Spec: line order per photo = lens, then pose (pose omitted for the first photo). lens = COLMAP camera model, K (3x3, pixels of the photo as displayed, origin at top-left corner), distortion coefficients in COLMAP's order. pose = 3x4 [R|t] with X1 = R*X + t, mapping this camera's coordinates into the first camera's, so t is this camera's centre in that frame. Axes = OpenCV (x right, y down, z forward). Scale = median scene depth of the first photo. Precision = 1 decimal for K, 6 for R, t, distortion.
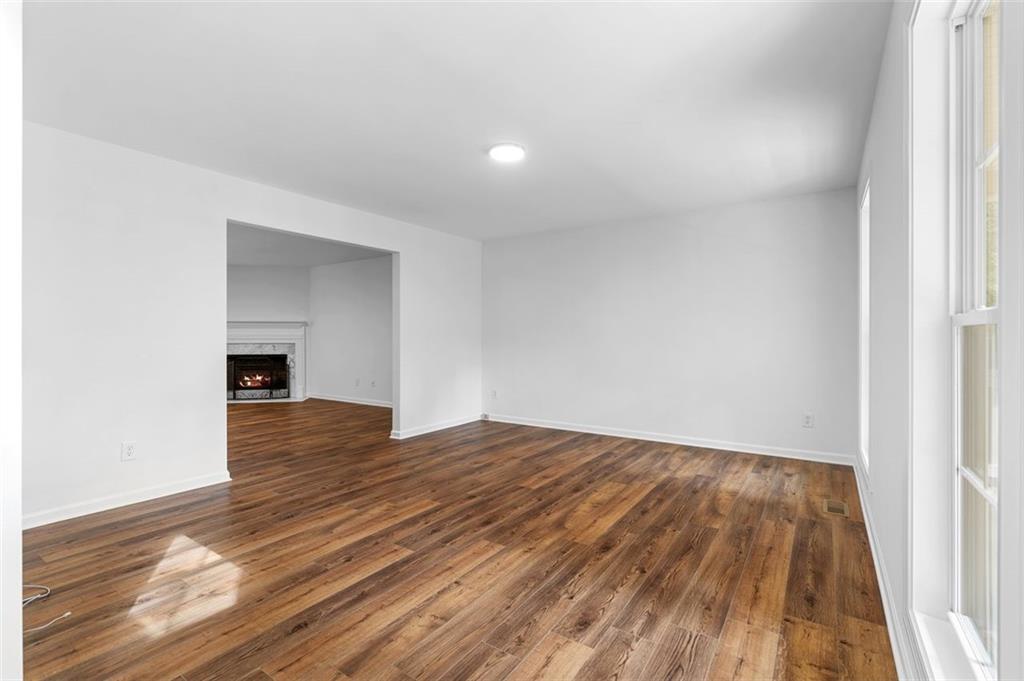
lens RADIAL K [[464.7, 0, 516.0], [0, 464.7, 333.5], [0, 0, 1]] dist [-0.008065, -0.000427]
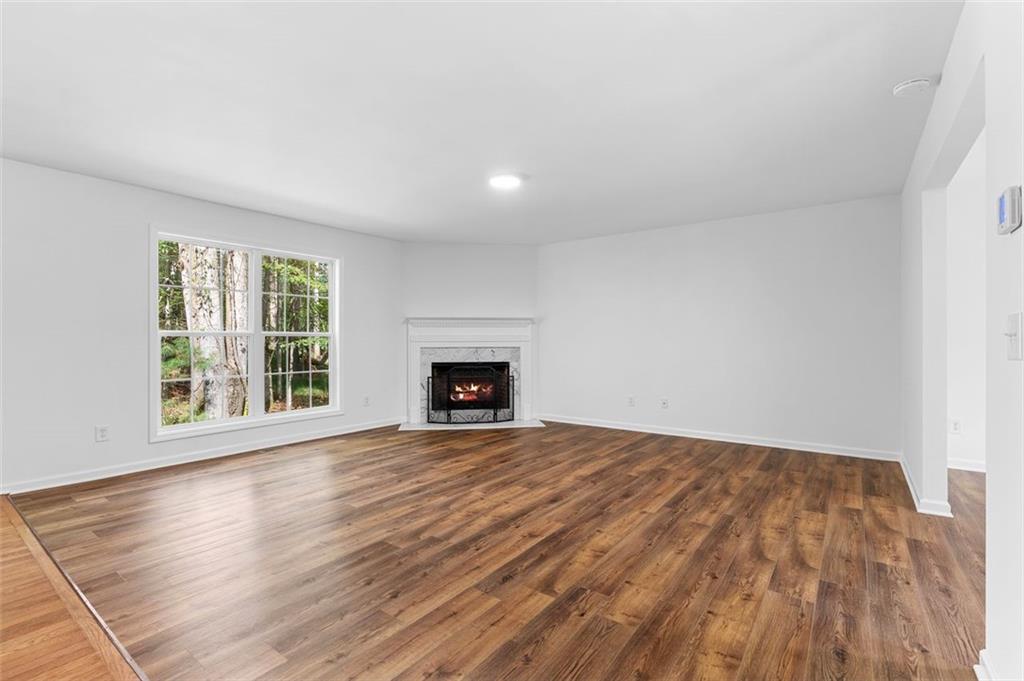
lens RADIAL K [[464.7, 0, 515.4], [0, 464.7, 331.7], [0, 0, 1]] dist [-0.008065, -0.000427]
pose [[0.999662, 0.002616, 0.025863, -0.504083], [-0.002047, 0.999755, -0.022028, 0.013048], [-0.025915, 0.021968, 0.999423, 0.253653]]
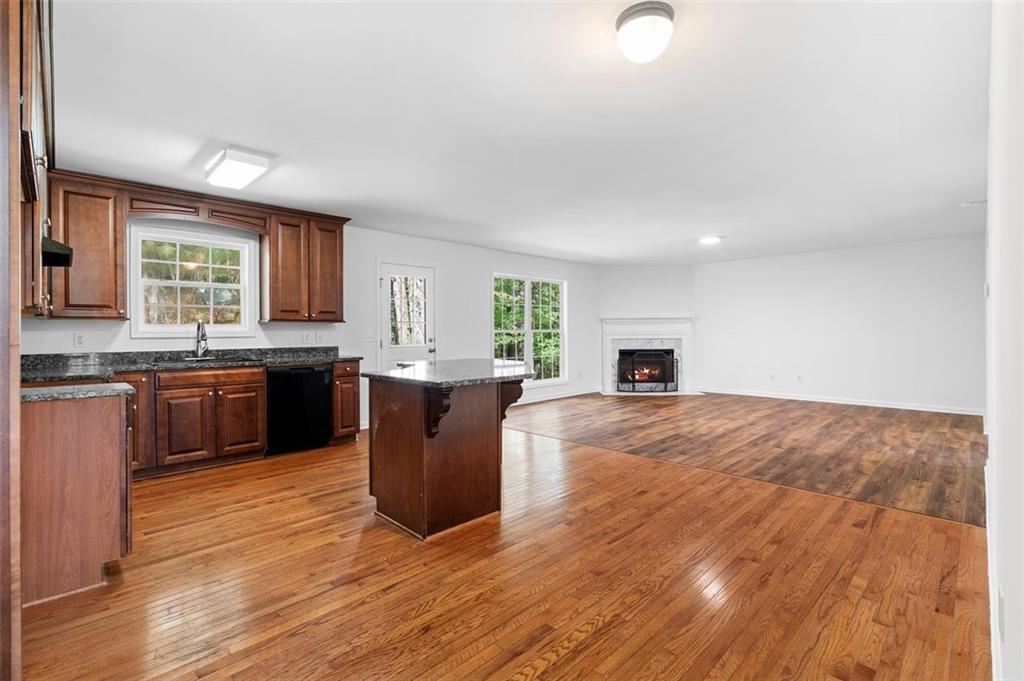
lens RADIAL K [[464.7, 0, 509.9], [0, 464.7, 331.2], [0, 0, 1]] dist [-0.008065, -0.000427]
pose [[0.990721, -0.003790, -0.135857, -0.716255], [0.003087, 0.999981, -0.005386, 0.009641], [0.135875, 0.004917, 0.990714, -0.077092]]
